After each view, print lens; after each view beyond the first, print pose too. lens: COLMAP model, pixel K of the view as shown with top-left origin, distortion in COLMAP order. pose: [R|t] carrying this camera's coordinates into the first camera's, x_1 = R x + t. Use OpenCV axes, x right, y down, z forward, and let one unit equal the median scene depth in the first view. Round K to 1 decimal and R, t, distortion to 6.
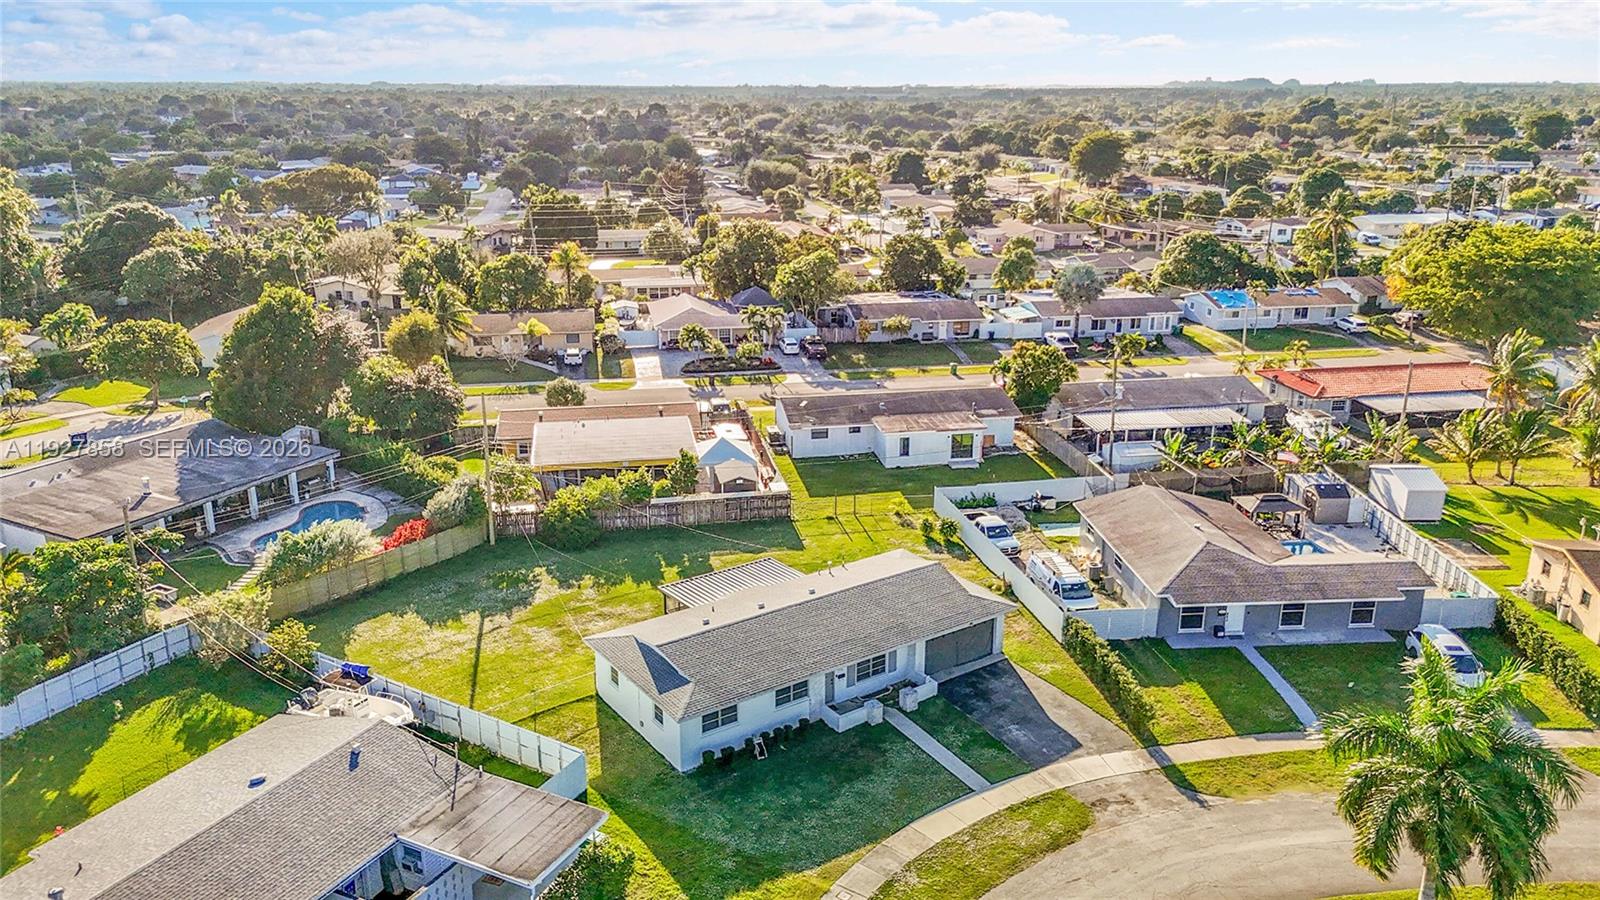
lens RADIAL K [[1179.7, 0, 800.0], [0, 1179.7, 450.0], [0, 0, 1]] dist [0.107135, -0.132118]
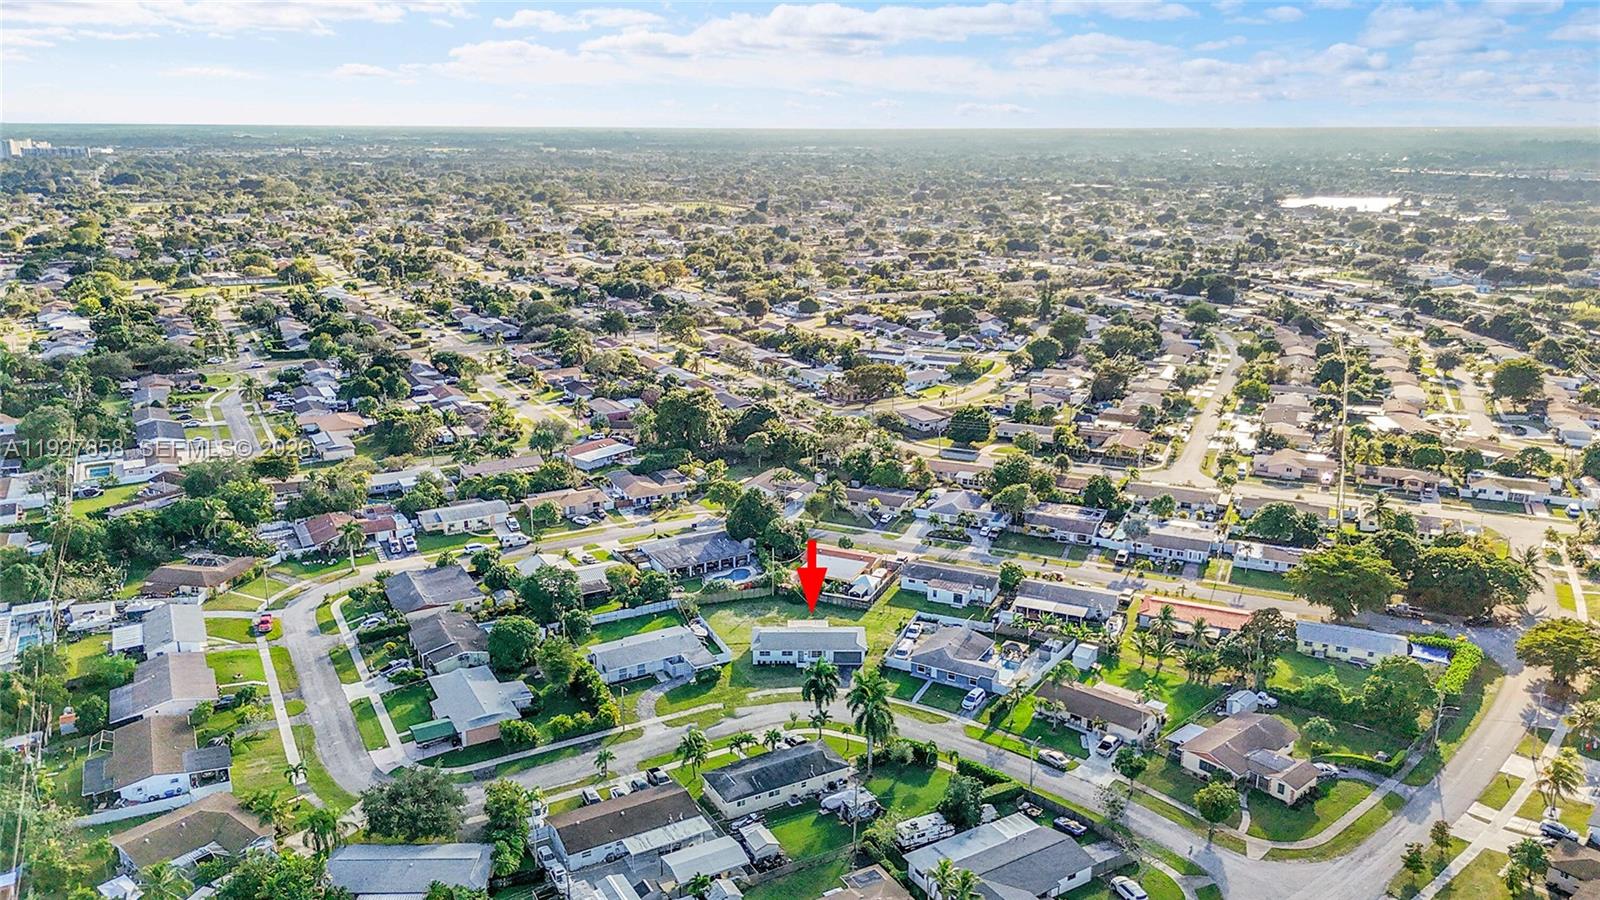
lens RADIAL K [[1179.7, 0, 800.0], [0, 1179.7, 450.0], [0, 0, 1]] dist [0.107135, -0.132118]
pose [[0.823498, 0.154961, -0.545745, 1.368066], [-0.170269, 0.985134, 0.022796, -0.362576], [0.541164, 0.074151, 0.837641, -1.502900]]
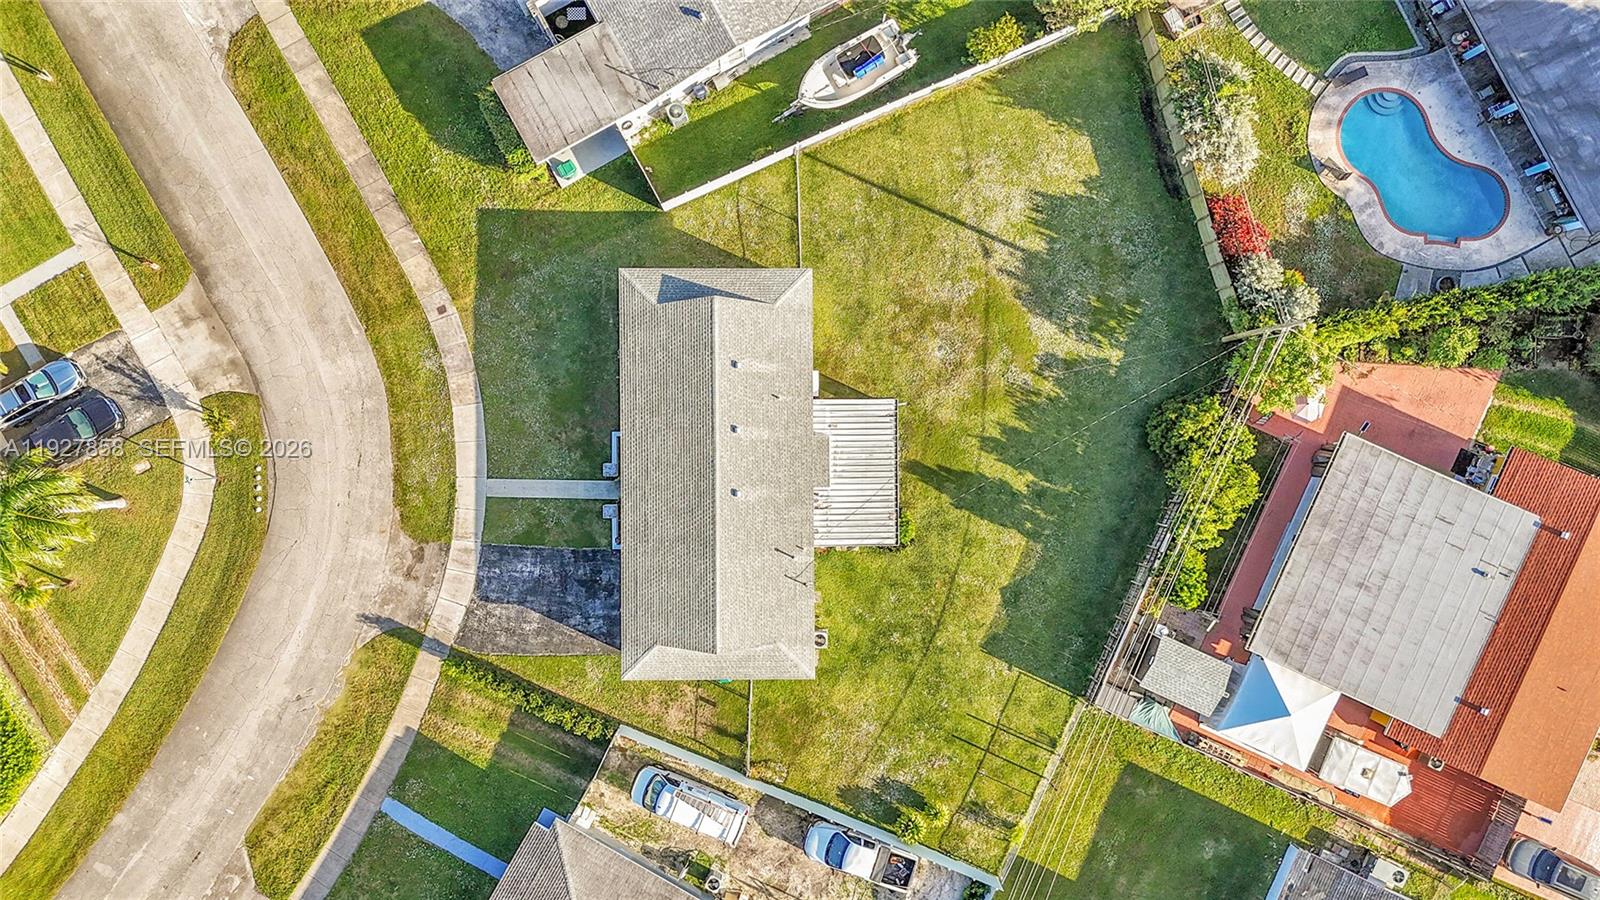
lens RADIAL K [[1179.7, 0, 800.0], [0, 1179.7, 450.0], [0, 0, 1]] dist [0.107135, -0.132118]
pose [[-0.563978, 0.825736, -0.009450, -0.028362], [-0.261335, -0.167613, 0.950584, -0.606737], [0.783347, 0.538578, 0.310323, 0.558820]]
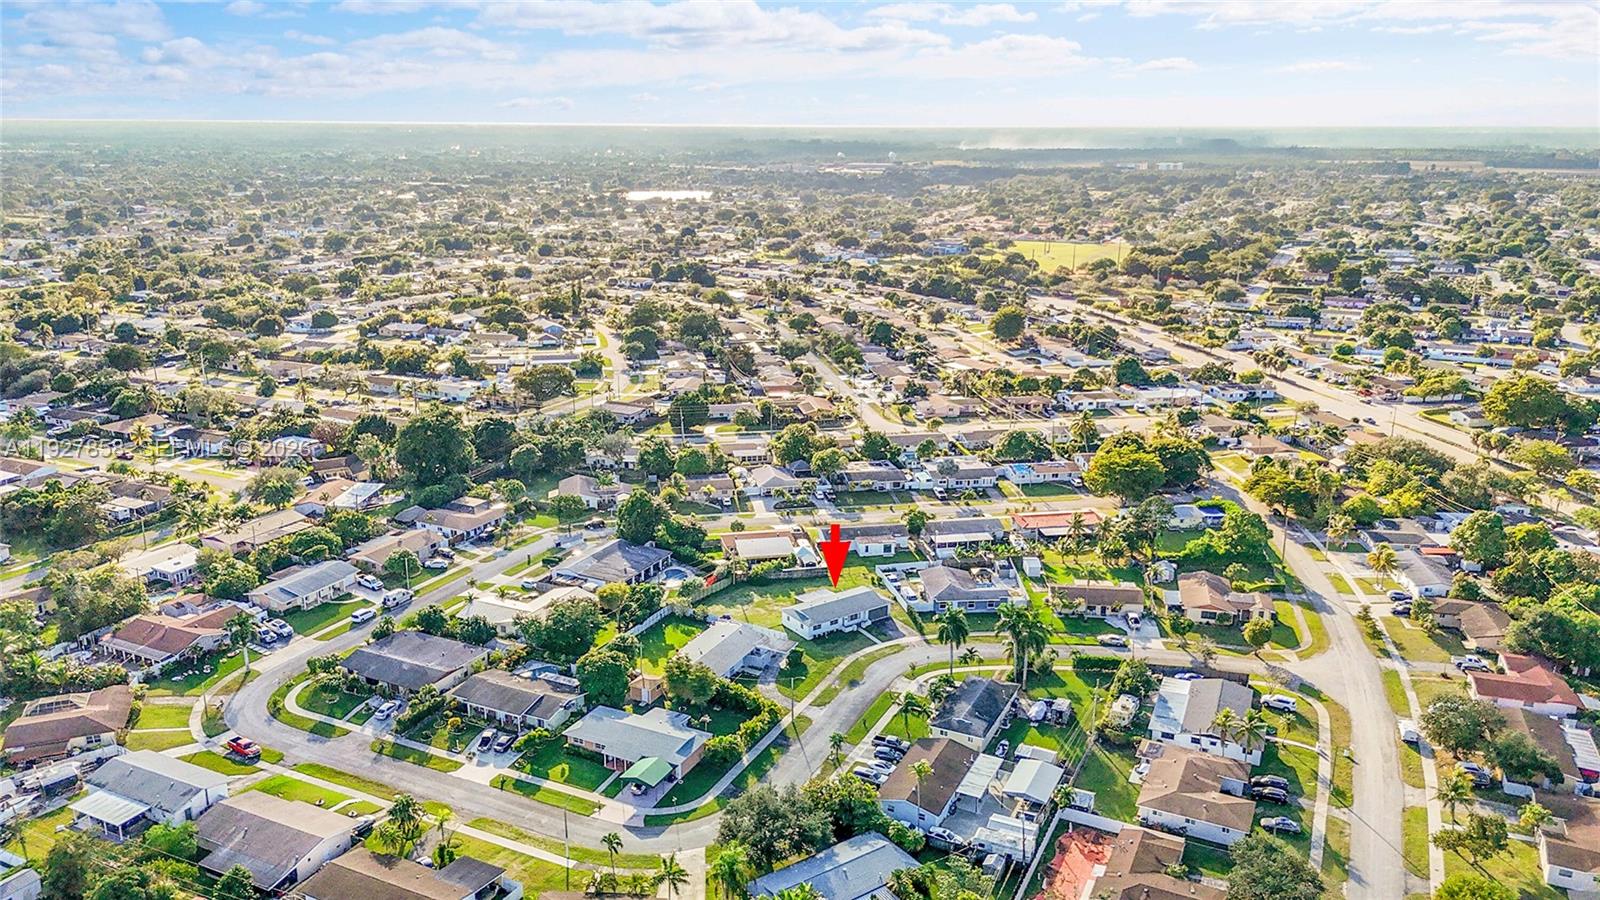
lens RADIAL K [[1179.7, 0, 800.0], [0, 1179.7, 450.0], [0, 0, 1]] dist [0.107135, -0.132118]
pose [[0.999949, 0.003119, 0.009639, -0.112020], [-0.002848, 0.999605, -0.027969, -0.182680], [-0.009723, 0.027940, 0.999562, -2.075994]]
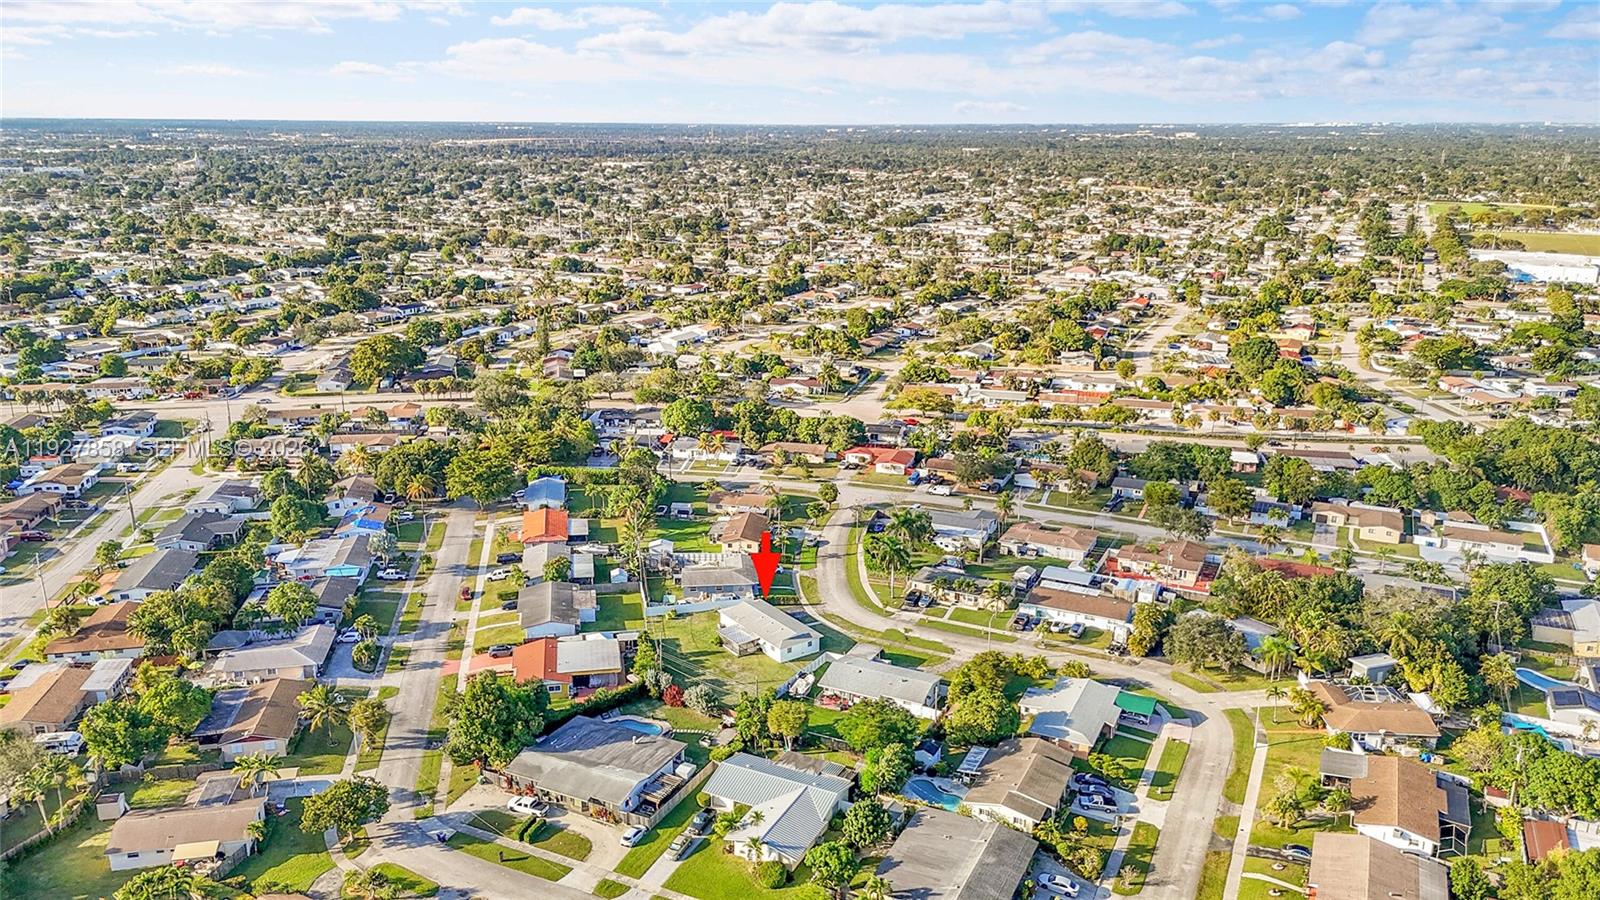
lens RADIAL K [[1179.7, 0, 800.0], [0, 1179.7, 450.0], [0, 0, 1]] dist [0.107135, -0.132118]
pose [[-0.002766, -0.272083, 0.962270, -2.481668], [0.295968, 0.918938, 0.260682, -0.934271], [-0.955194, 0.285522, 0.077986, 0.365427]]
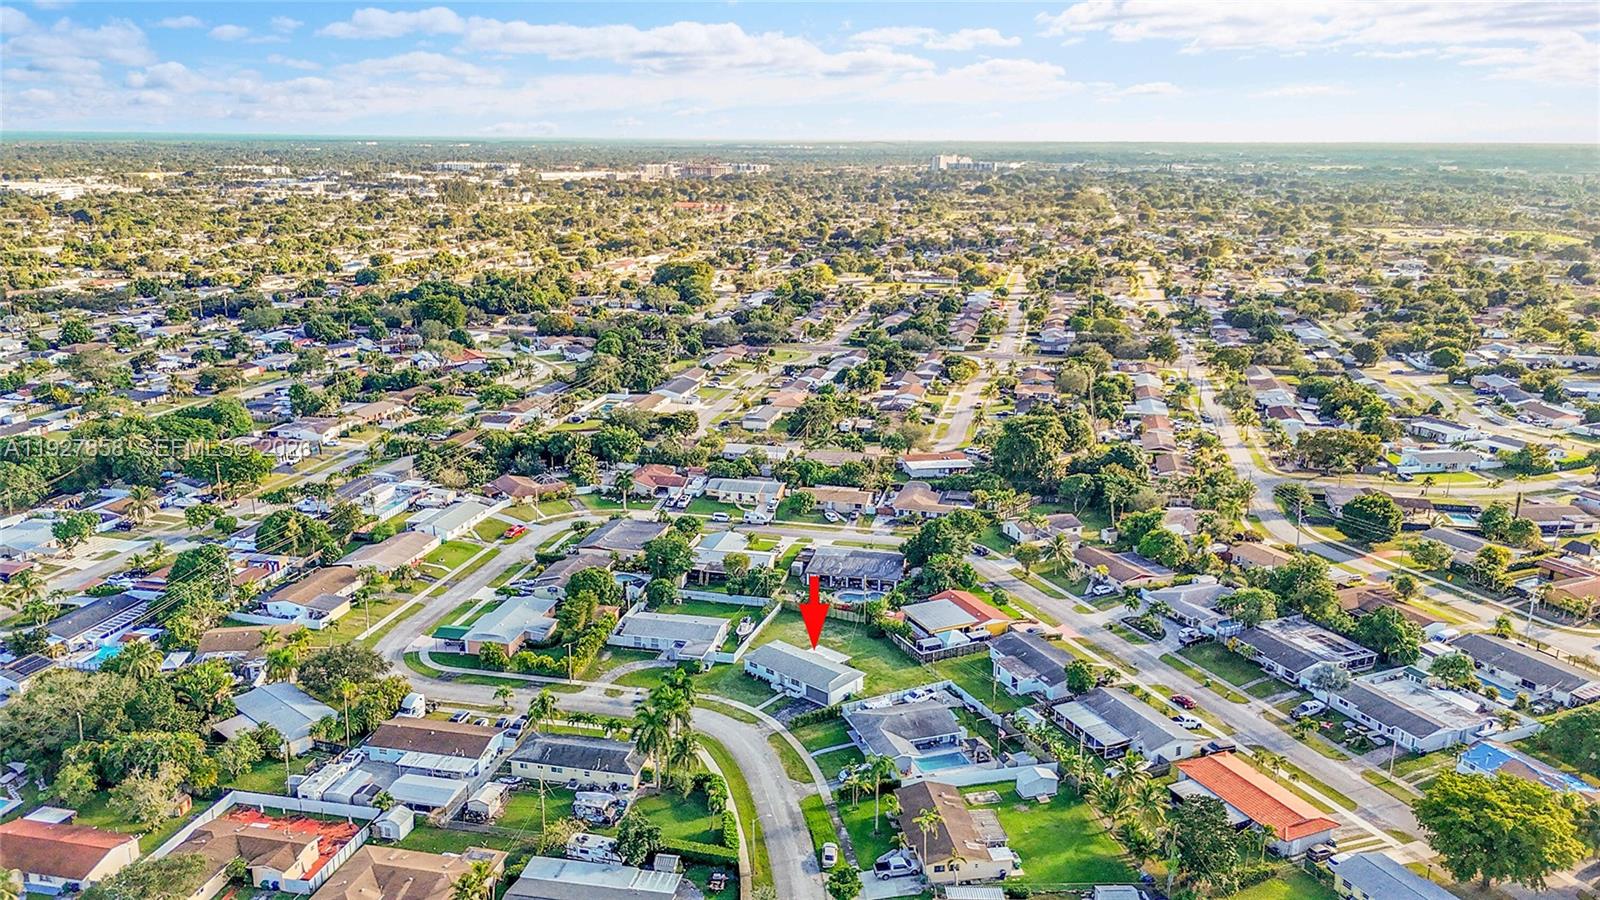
lens RADIAL K [[1179.7, 0, 800.0], [0, 1179.7, 450.0], [0, 0, 1]] dist [0.107135, -0.132118]
pose [[0.240618, 0.253872, -0.936831, 2.281131], [-0.294378, 0.938814, 0.178800, -0.781906], [0.924903, 0.232759, 0.300630, -0.126247]]
